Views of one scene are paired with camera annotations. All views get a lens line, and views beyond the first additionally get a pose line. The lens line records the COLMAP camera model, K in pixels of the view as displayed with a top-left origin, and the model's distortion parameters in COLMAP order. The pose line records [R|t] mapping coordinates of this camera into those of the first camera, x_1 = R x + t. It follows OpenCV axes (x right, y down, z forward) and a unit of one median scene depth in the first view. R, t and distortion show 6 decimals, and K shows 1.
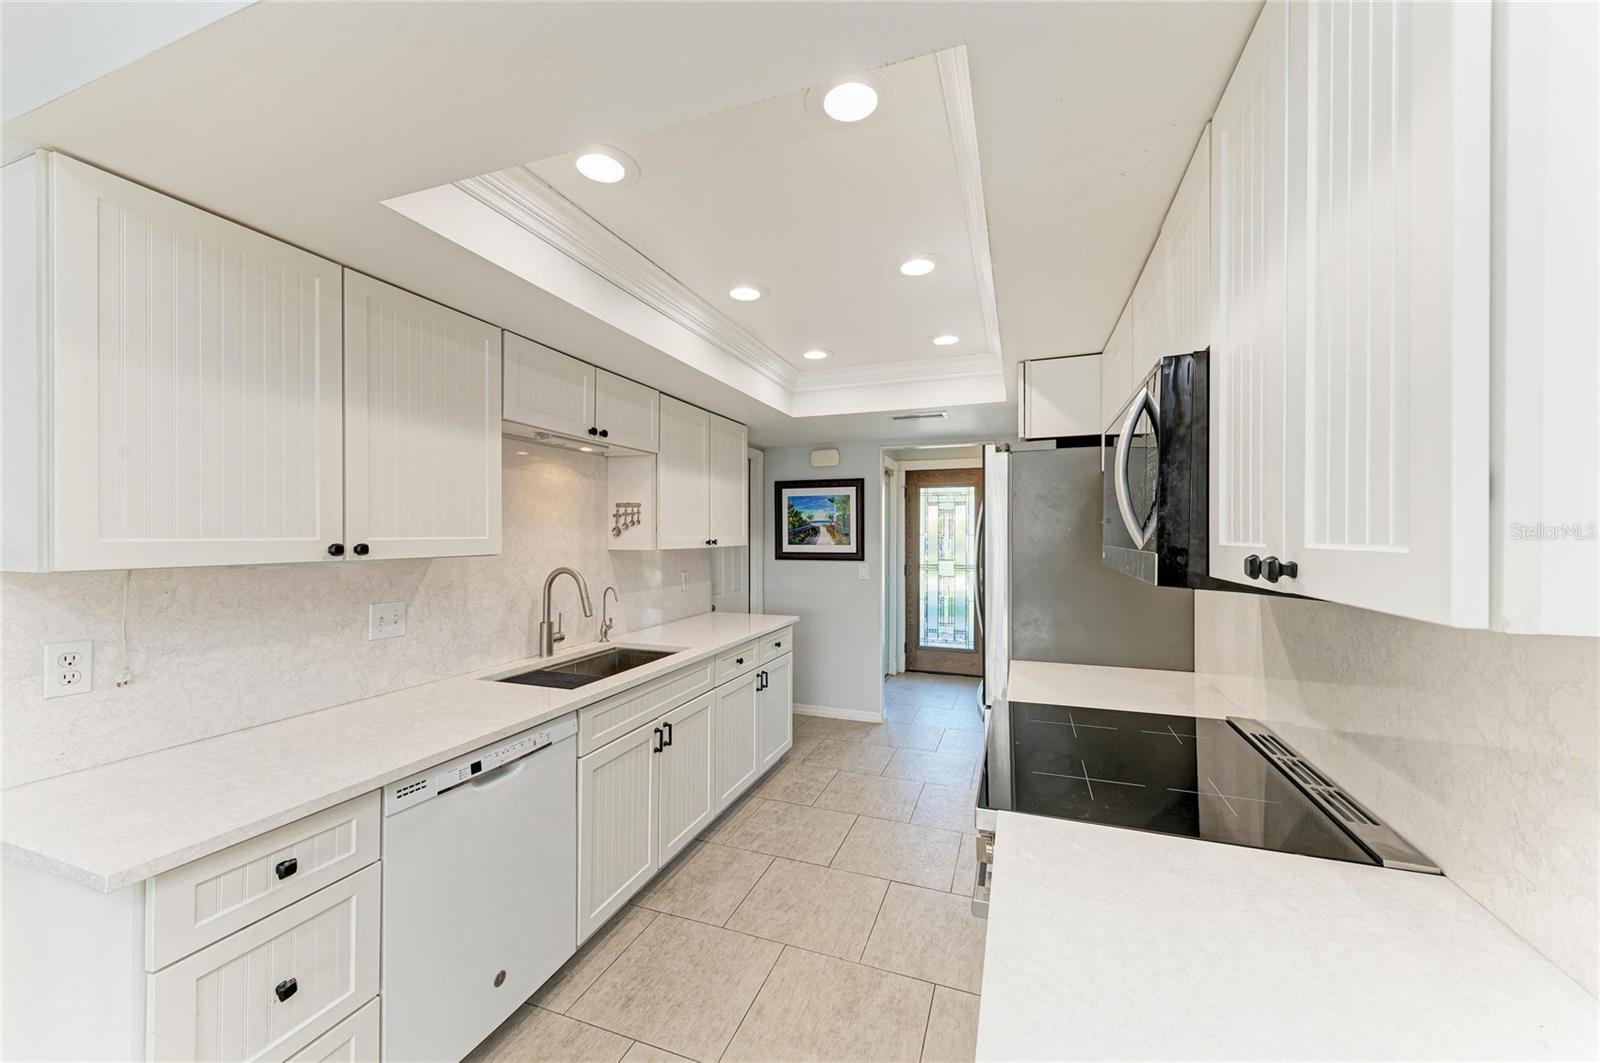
lens RADIAL K [[621.2, 0, 787.8], [0, 621.2, 535.0], [0, 0, 1]] dist [0.017052, -0.000445]
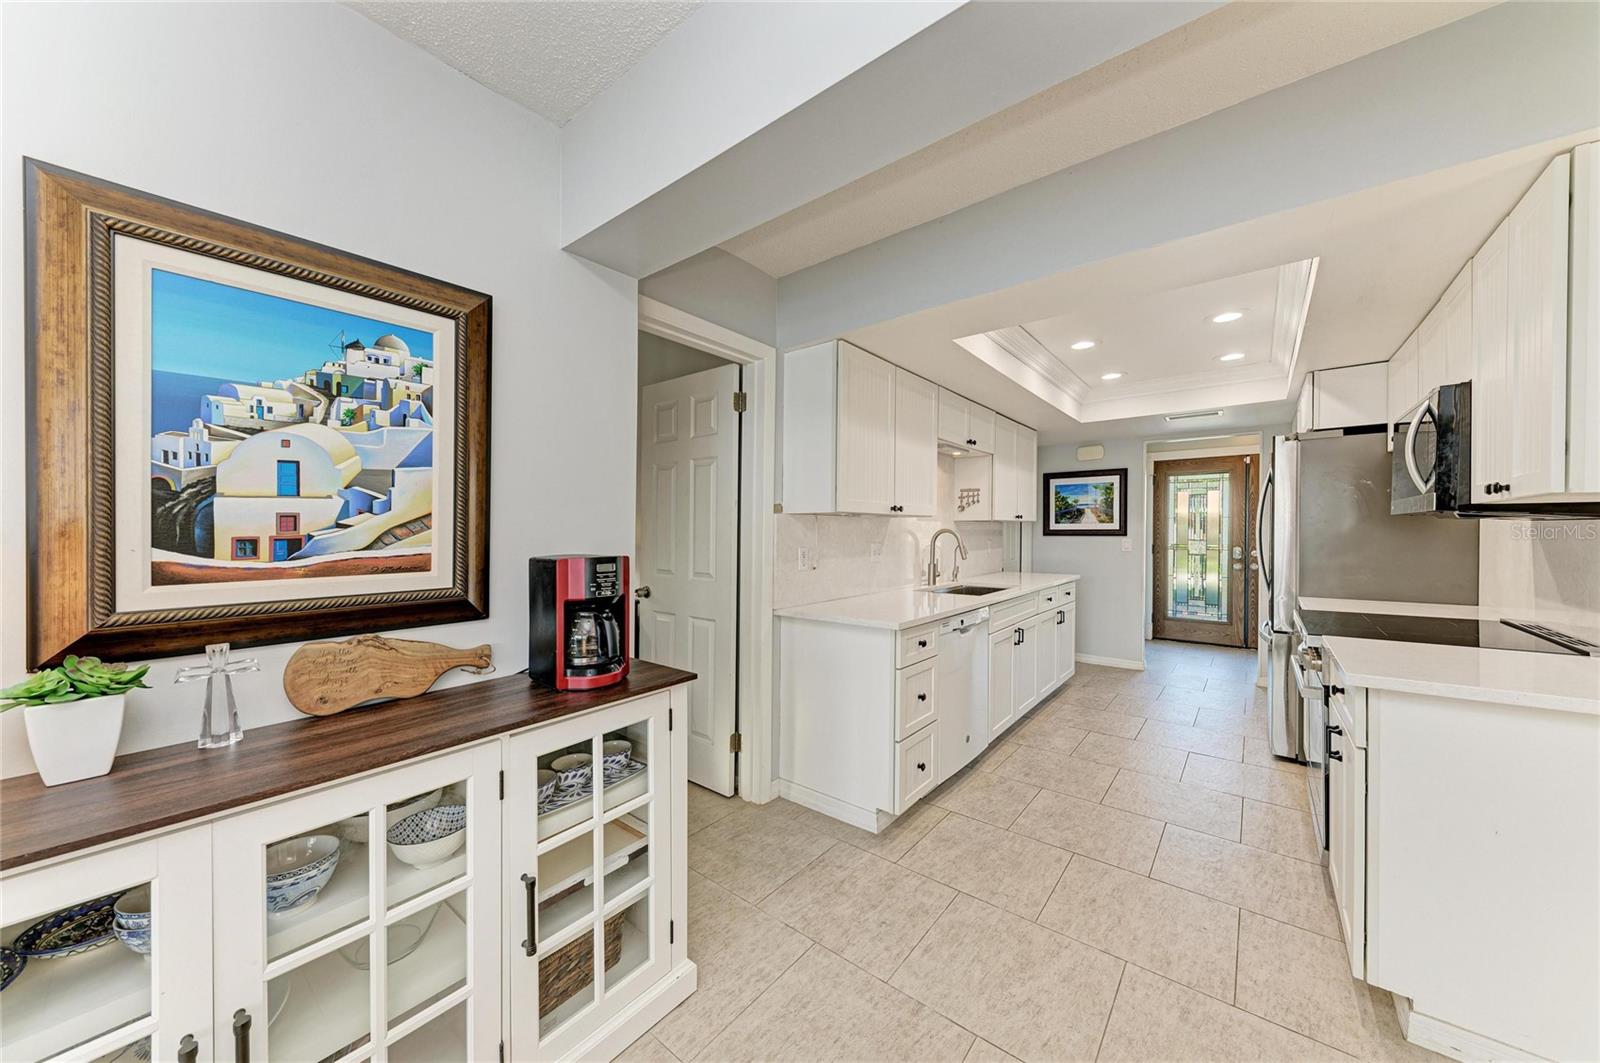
lens RADIAL K [[583.5, 0, 770.2], [0, 583.5, 541.1], [0, 0, 1]] dist [0.011411, -0.002405]
pose [[0.946698, 0.002485, -0.322112, -0.296972], [0.001850, 0.999912, 0.013150, 0.061867], [0.322116, -0.013045, 0.946610, -0.540433]]
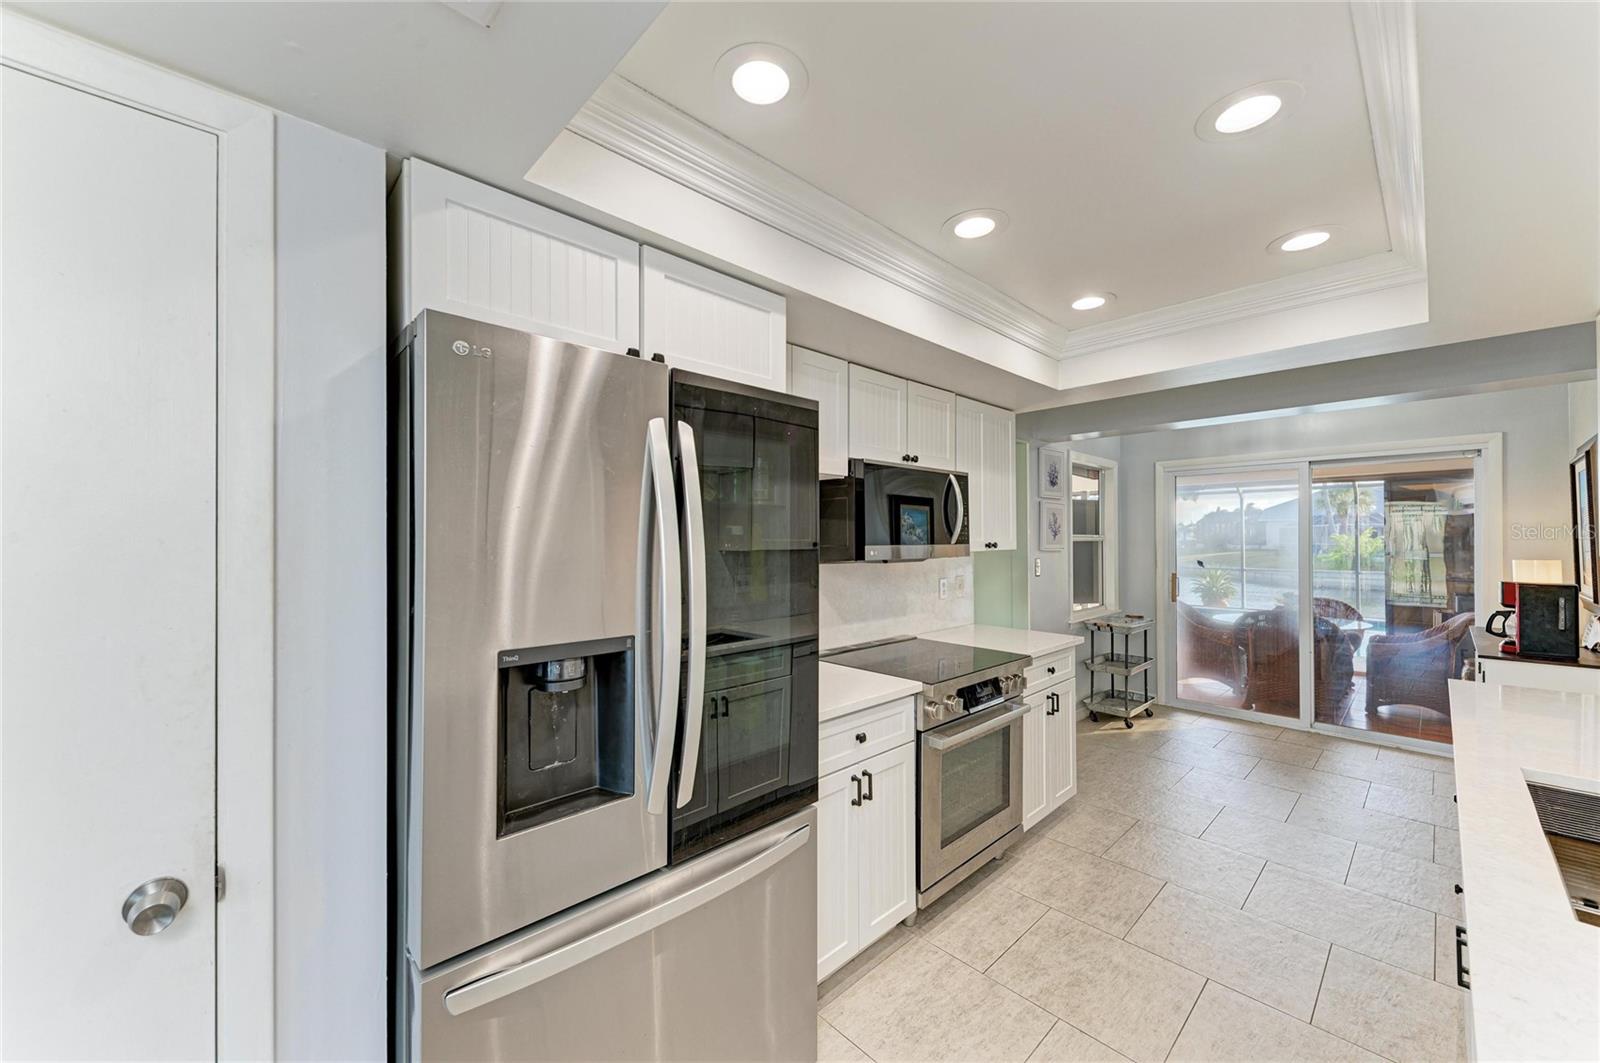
lens RADIAL K [[621.2, 0, 800.0], [0, 621.2, 529.7], [0, 0, 1]] dist [0.017052, -0.000445]
pose [[0.902619, -0.000369, -0.430440, 0.042153], [-0.004839, 0.999928, -0.011005, -0.001370], [0.430413, 0.012016, 0.902552, 0.126650]]
